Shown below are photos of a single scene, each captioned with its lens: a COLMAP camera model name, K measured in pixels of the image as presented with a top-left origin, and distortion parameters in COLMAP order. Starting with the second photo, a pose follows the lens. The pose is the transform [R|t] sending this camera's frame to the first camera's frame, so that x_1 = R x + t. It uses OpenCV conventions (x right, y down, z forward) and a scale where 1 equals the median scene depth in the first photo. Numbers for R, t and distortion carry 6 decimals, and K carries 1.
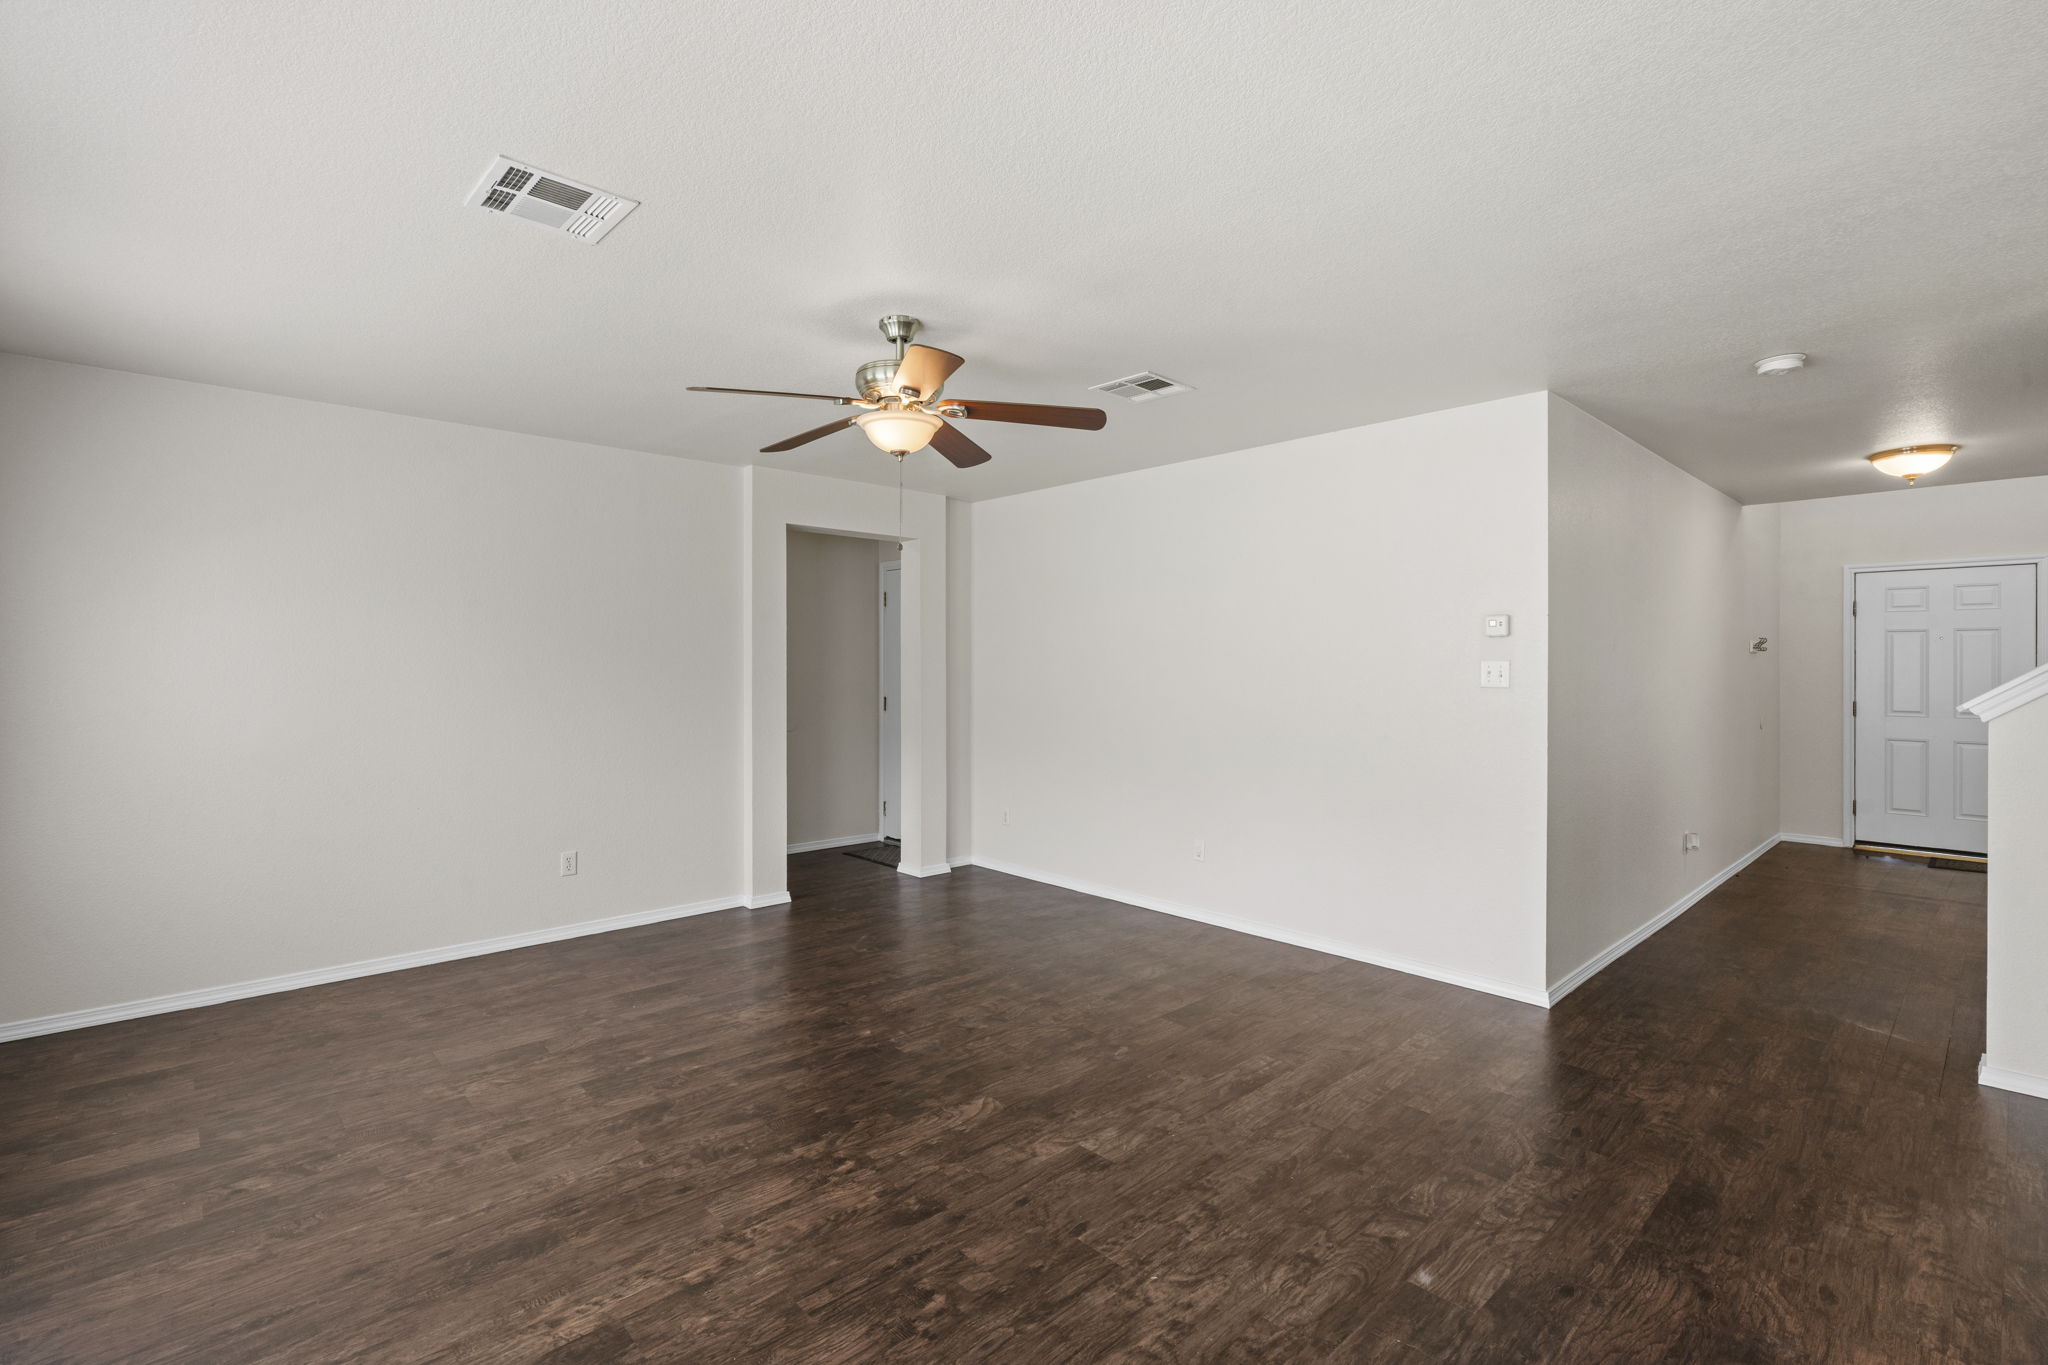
lens RADIAL K [[922.3, 0, 1024.0], [0, 922.3, 682.5], [0, 0, 1]] dist [-0.006629, 0.000329]
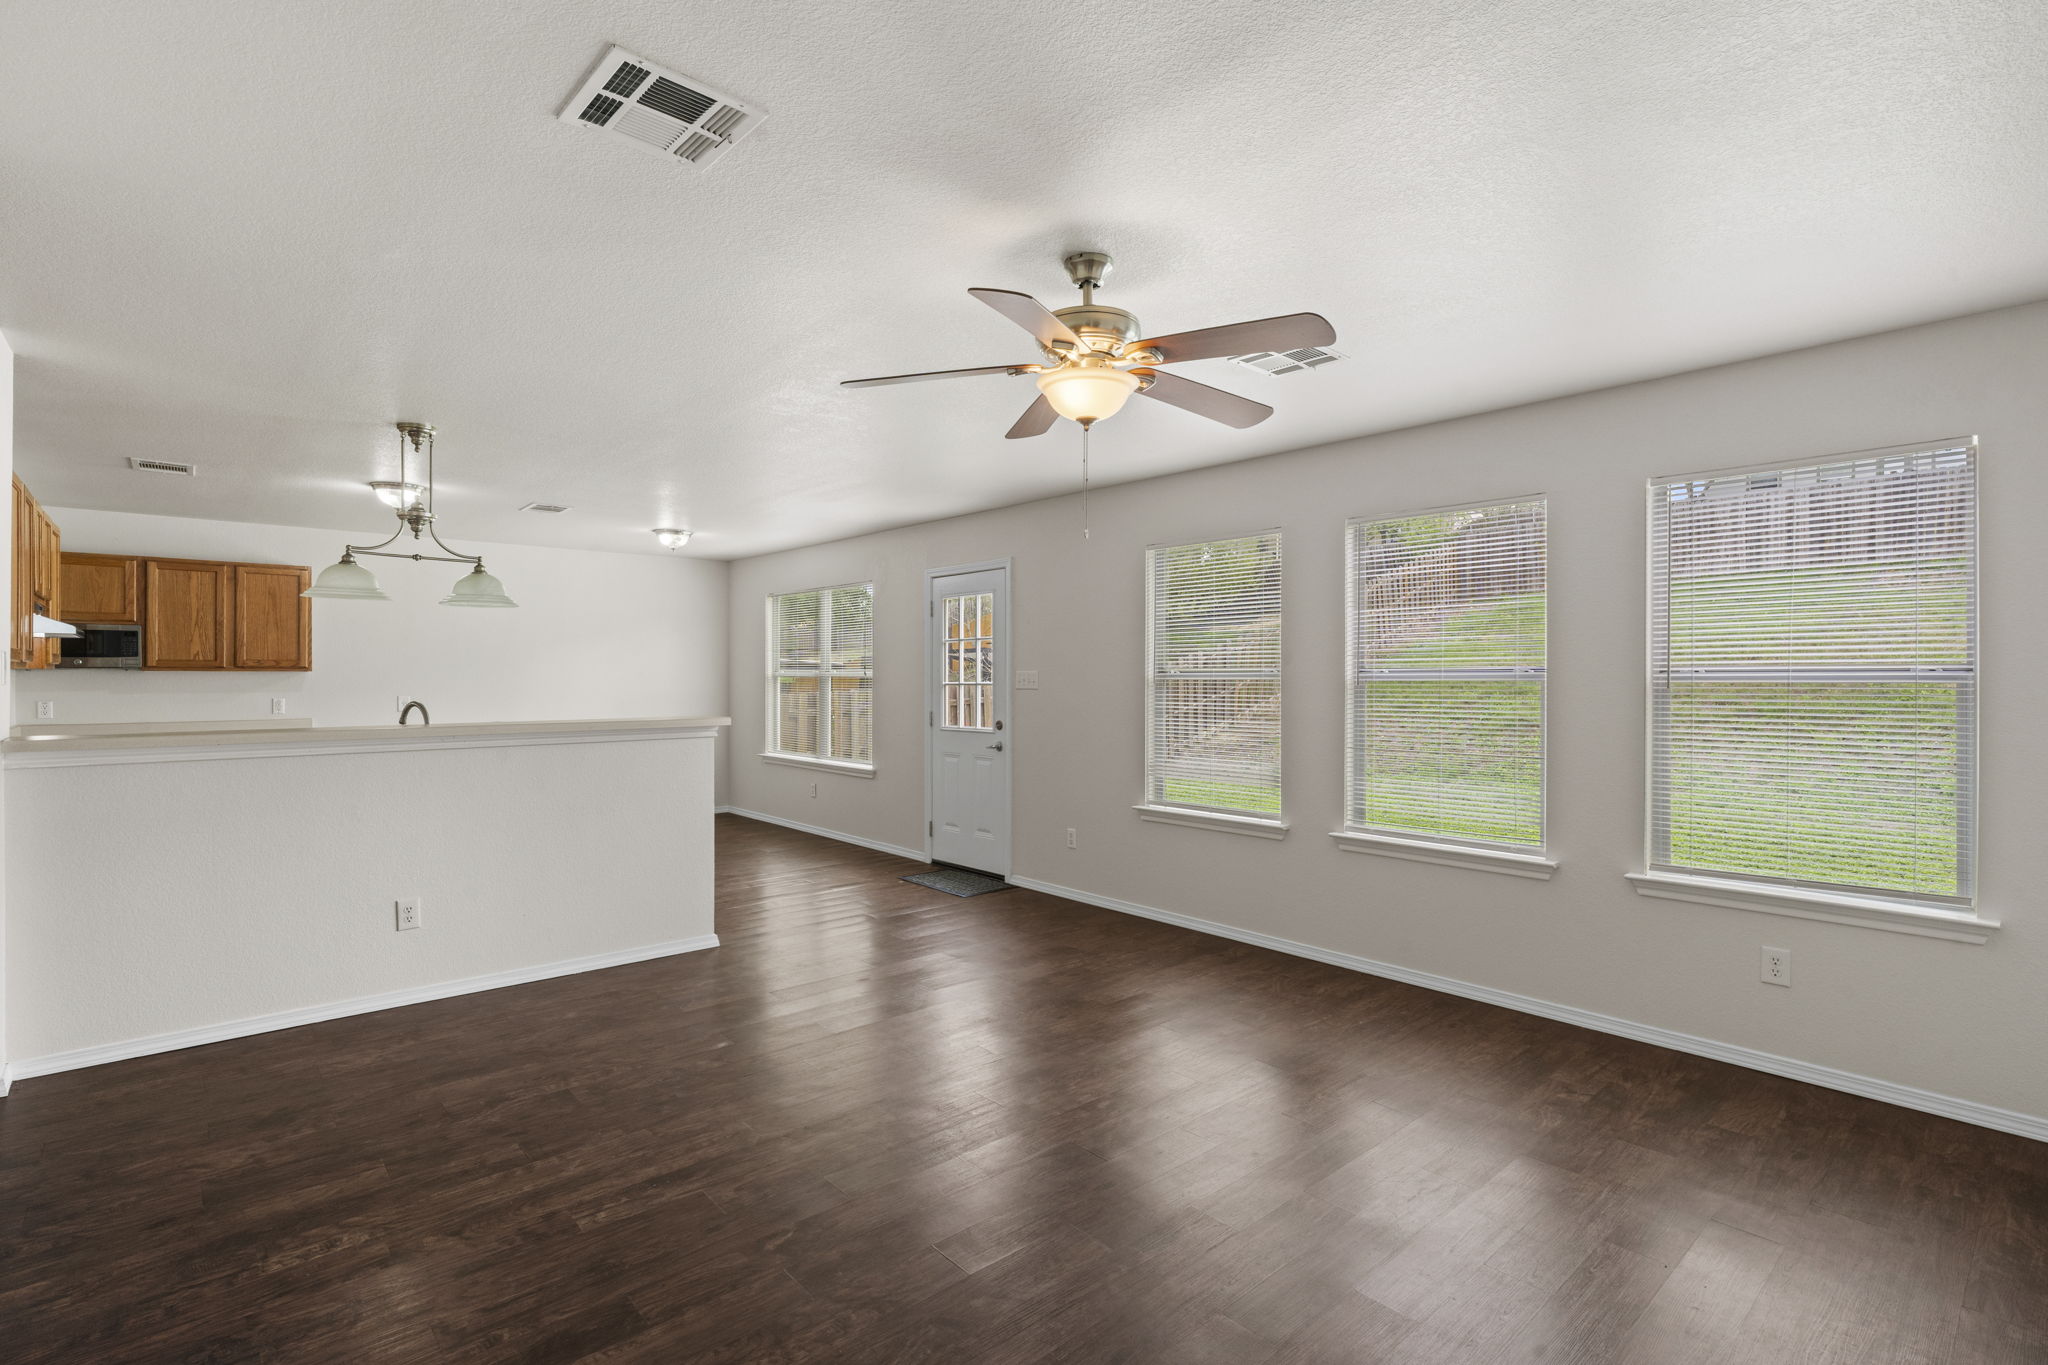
lens RADIAL K [[961.2, 0, 1020.7], [0, 961.2, 675.9], [0, 0, 1]] dist [-0.004006, 0.000563]
pose [[-0.999623, -0.004987, 0.027009, -0.110180], [-0.004572, 0.999871, 0.015395, -0.035147], [-0.027082, 0.015265, -0.999517, 2.056485]]
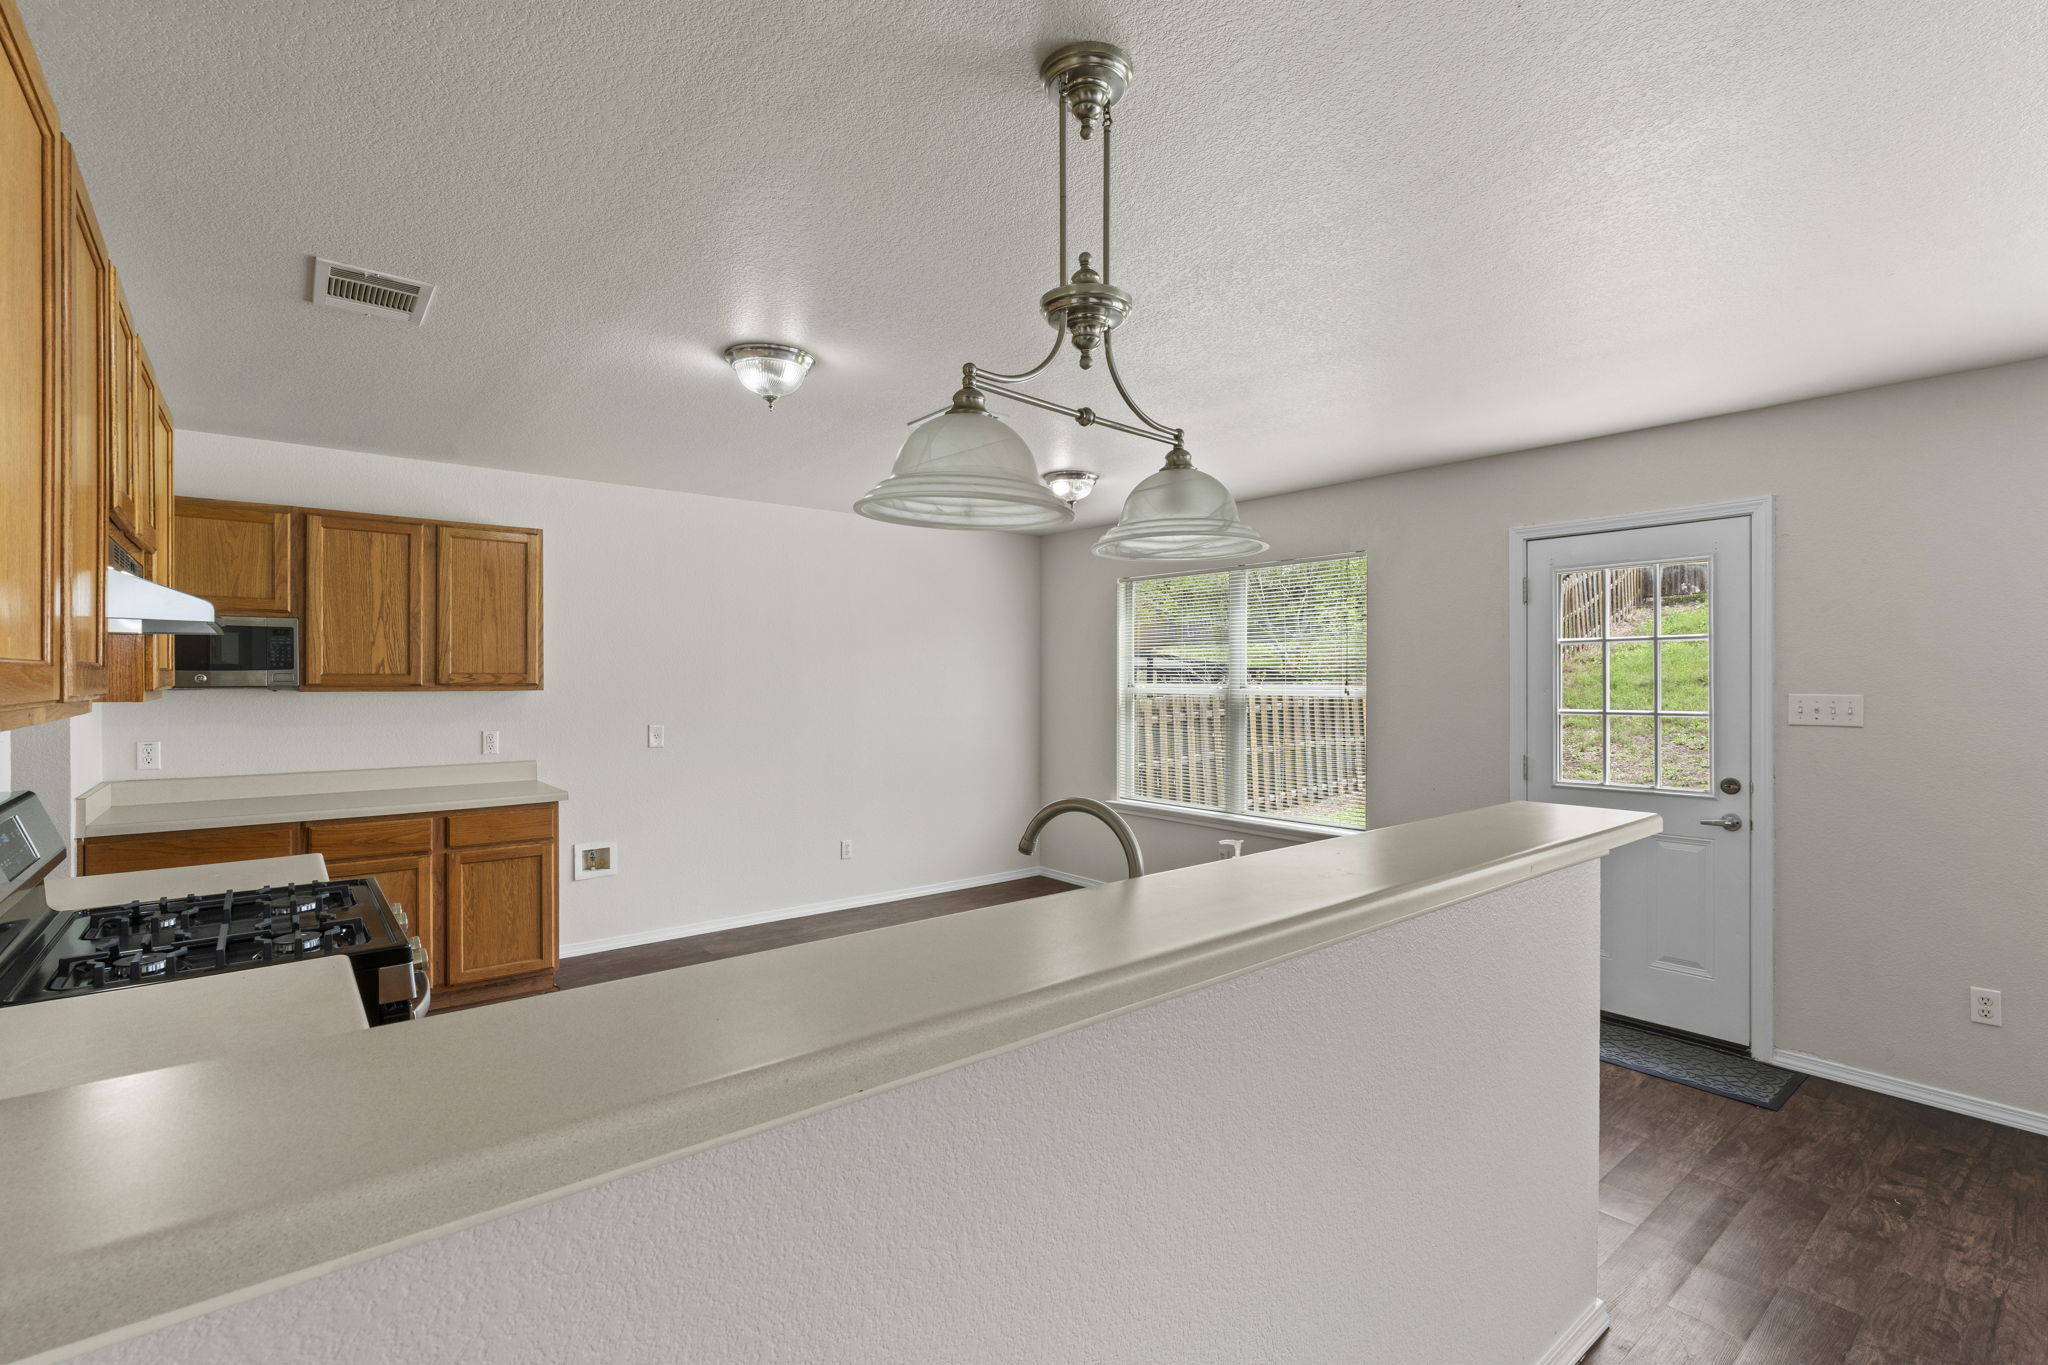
lens RADIAL K [[922.3, 0, 1024.0], [0, 922.3, 682.5], [0, 0, 1]] dist [-0.006629, 0.000329]
pose [[-0.997884, -0.005161, 0.064816, 0.938424], [-0.003941, 0.999813, 0.018939, -0.046773], [-0.064901, 0.018643, -0.997718, 1.068136]]
